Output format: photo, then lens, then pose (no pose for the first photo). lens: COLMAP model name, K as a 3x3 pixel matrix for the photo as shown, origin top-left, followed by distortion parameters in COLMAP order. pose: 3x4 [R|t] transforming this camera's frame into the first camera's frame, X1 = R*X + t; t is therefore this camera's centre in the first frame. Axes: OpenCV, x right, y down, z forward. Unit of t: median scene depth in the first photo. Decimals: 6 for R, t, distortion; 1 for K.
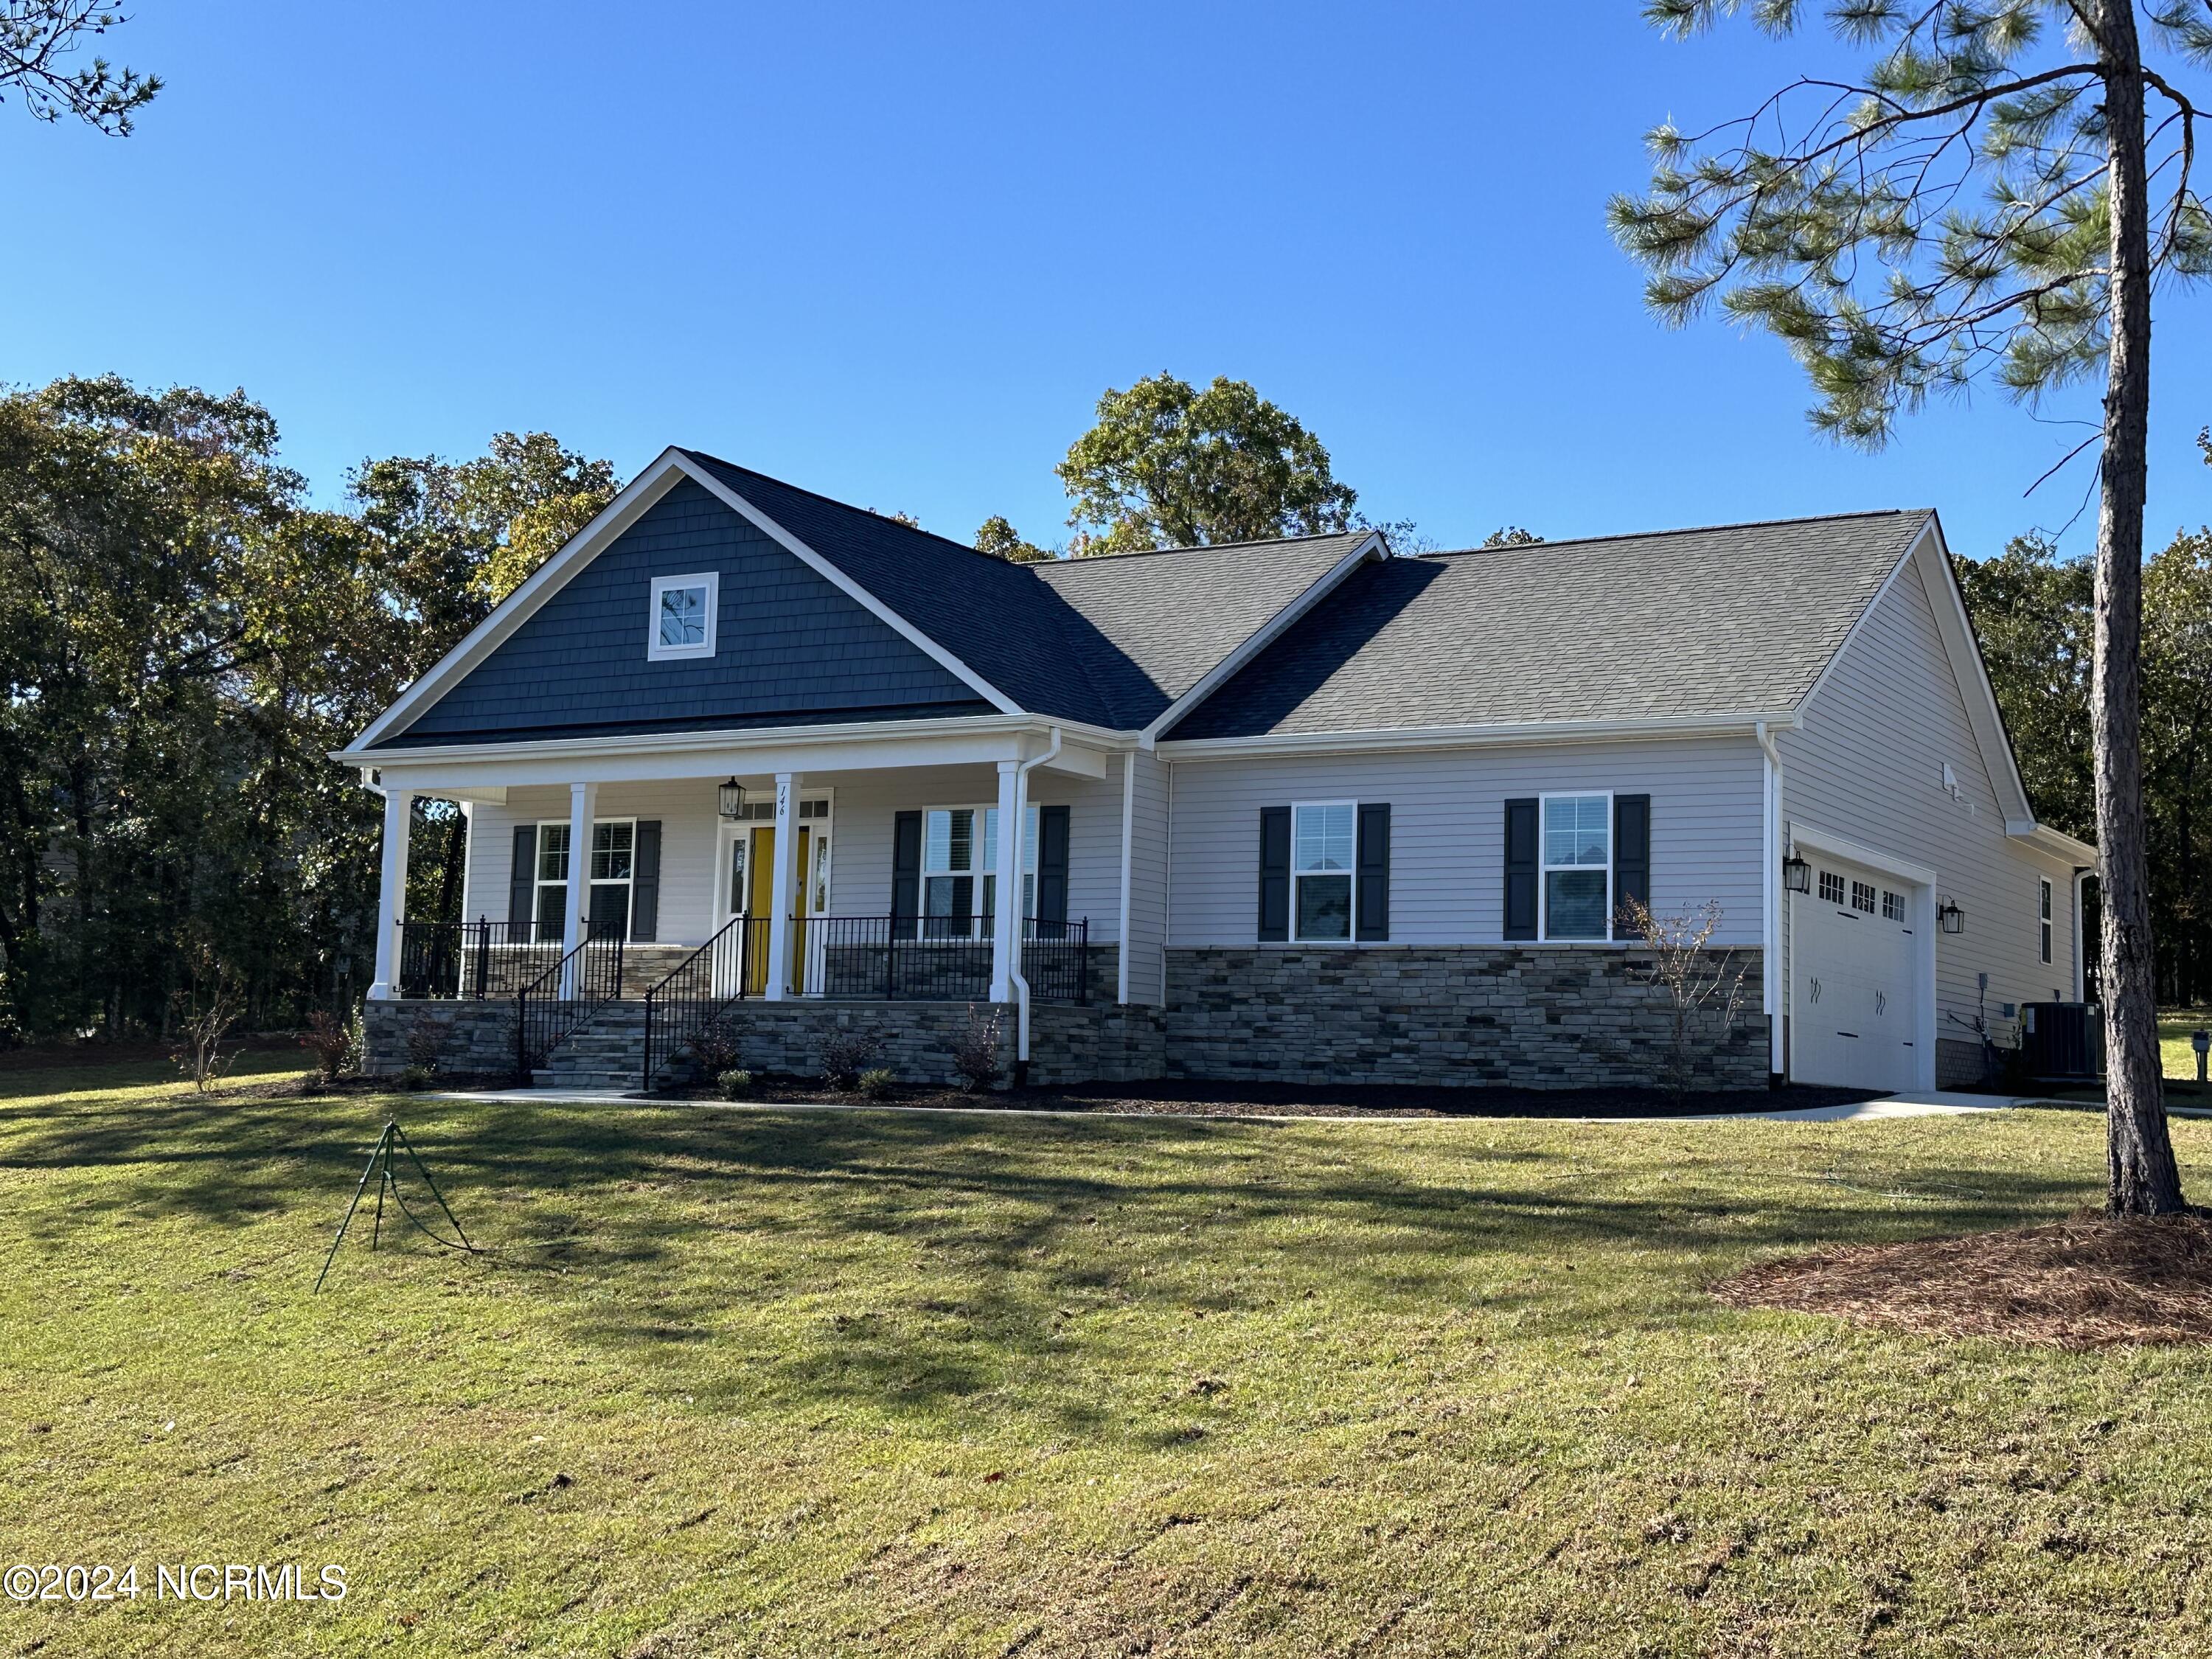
lens RADIAL K [[2671.7, 0, 1106.0], [0, 2671.7, 829.5], [0, 0, 1]] dist [0.168261, -0.002928]
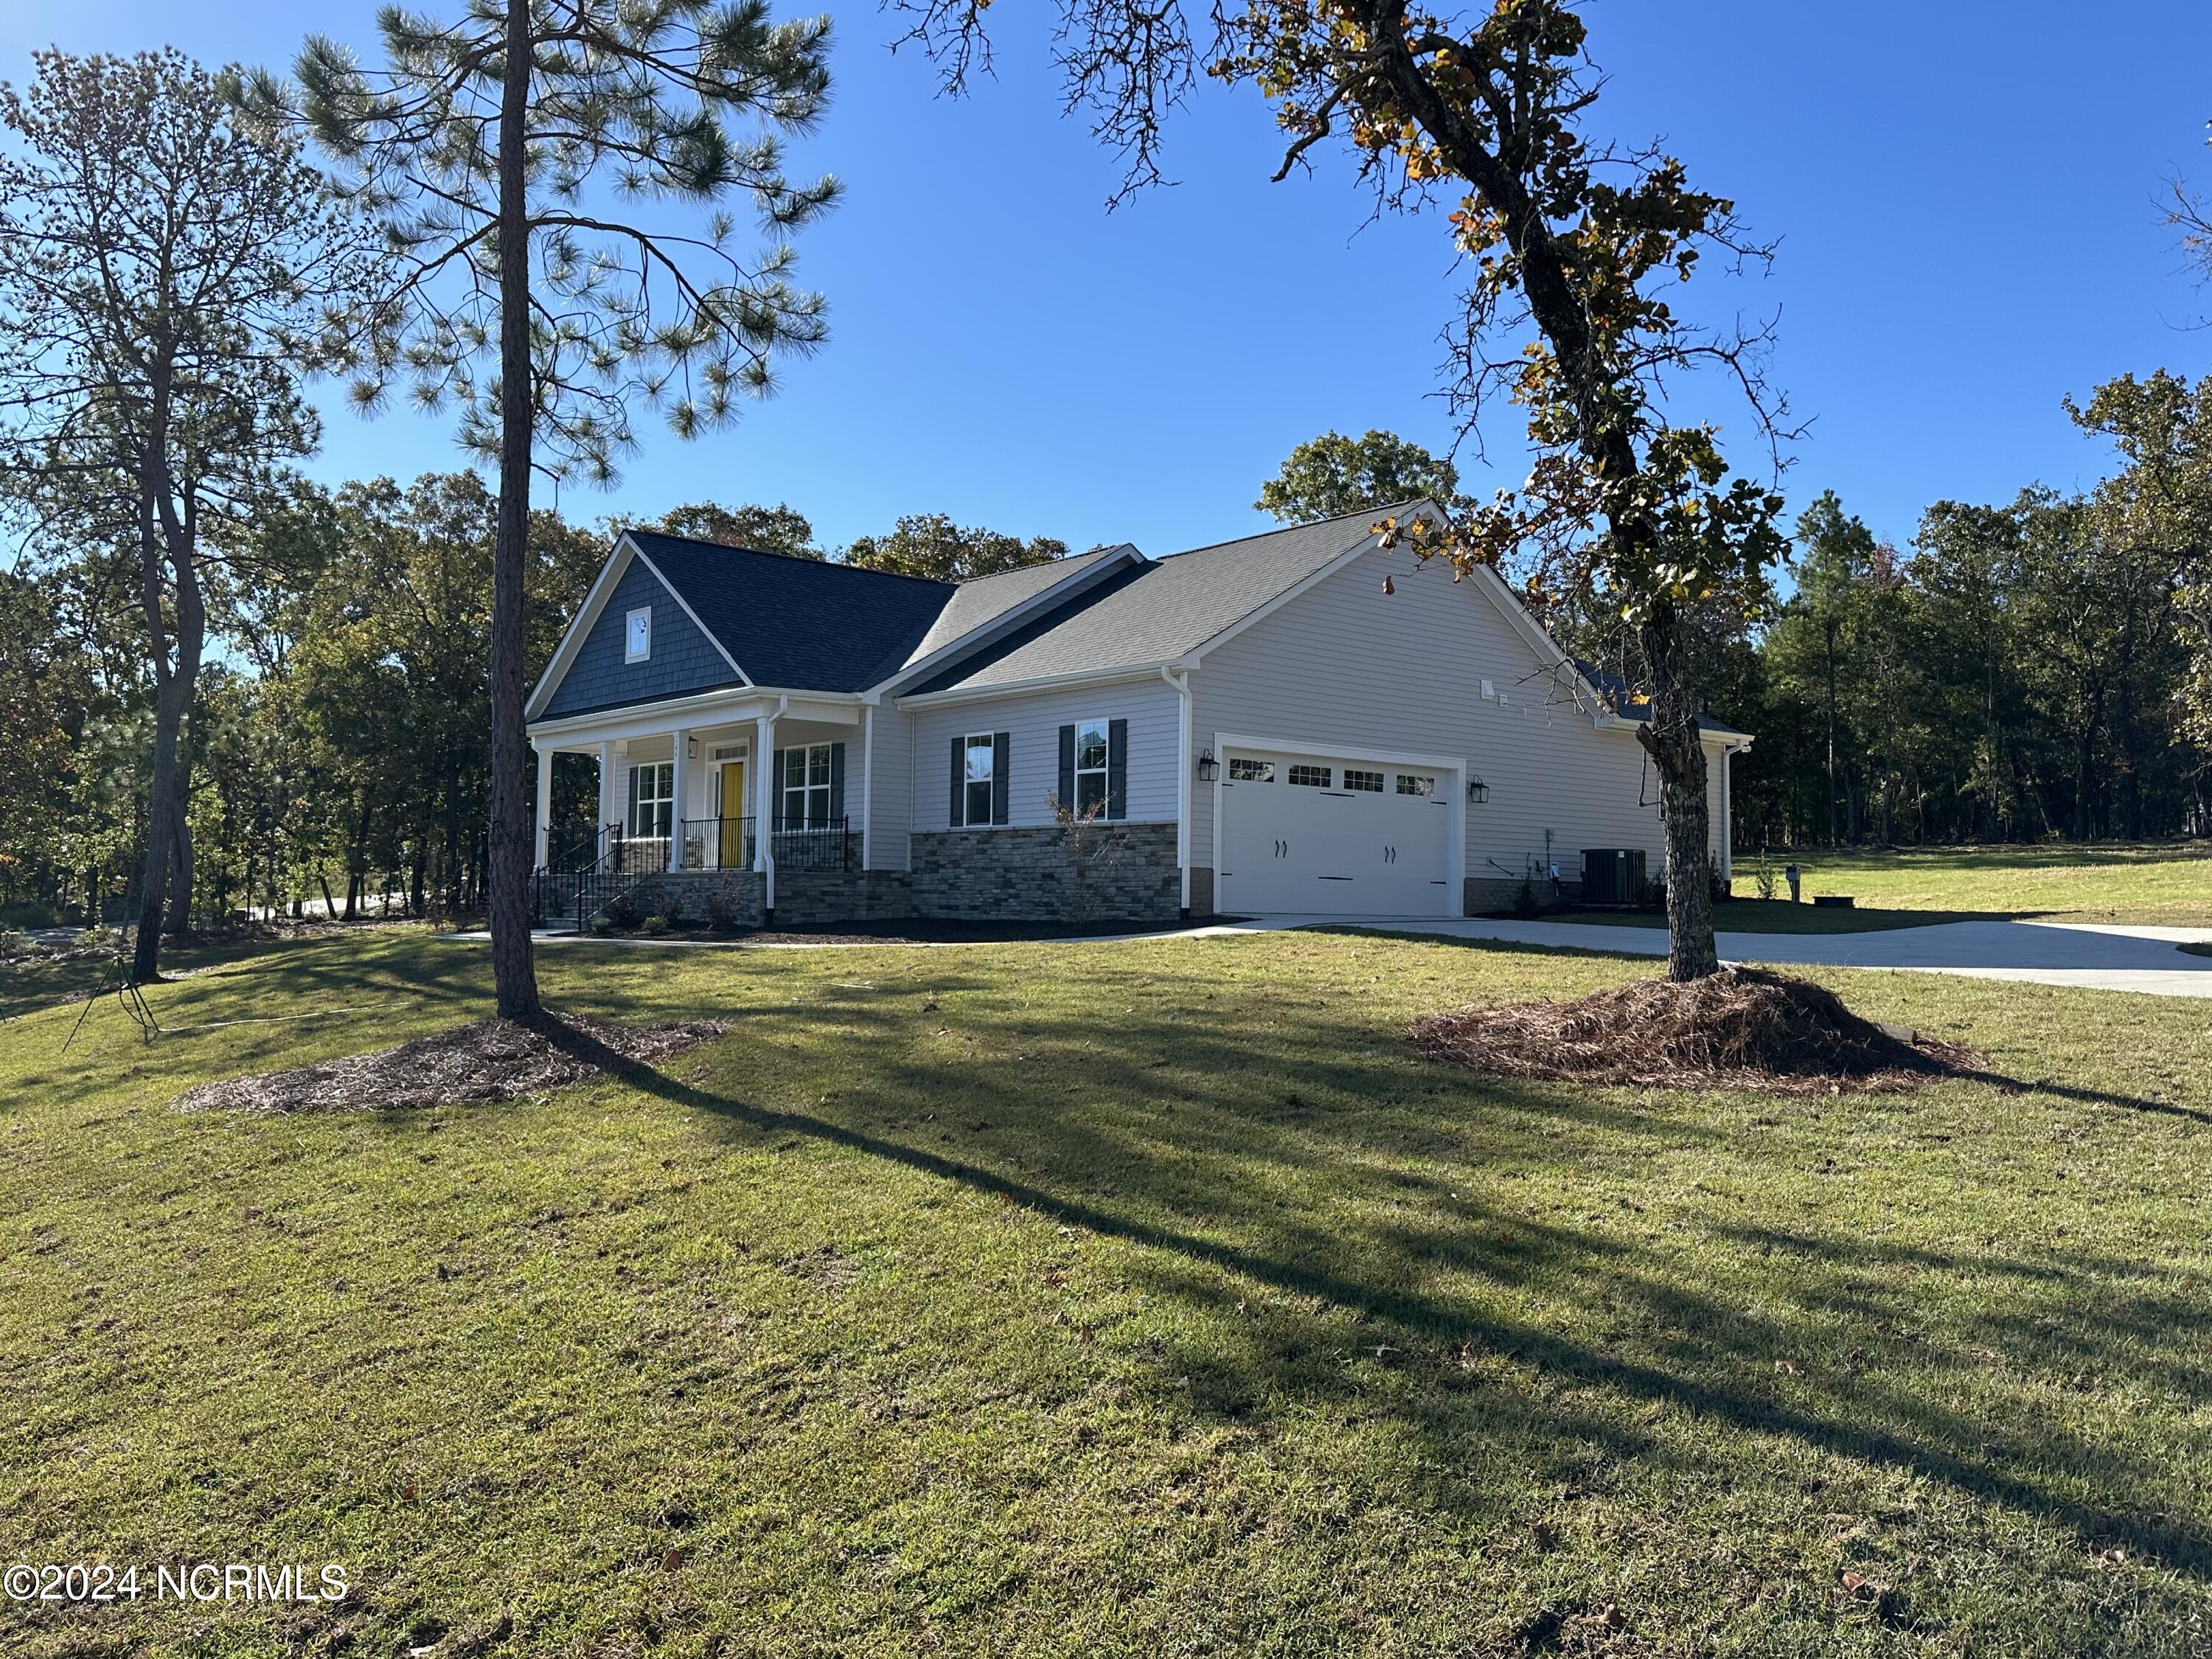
lens RADIAL K [[1708.2, 0, 1106.0], [0, 1708.2, 829.5], [0, 0, 1]] dist [0.222027, 0.000150]
pose [[0.944933, -0.030430, -0.325845, 0.461614], [0.046335, 0.998078, 0.041159, 0.007352], [0.323966, -0.053990, 0.944527, 0.107448]]
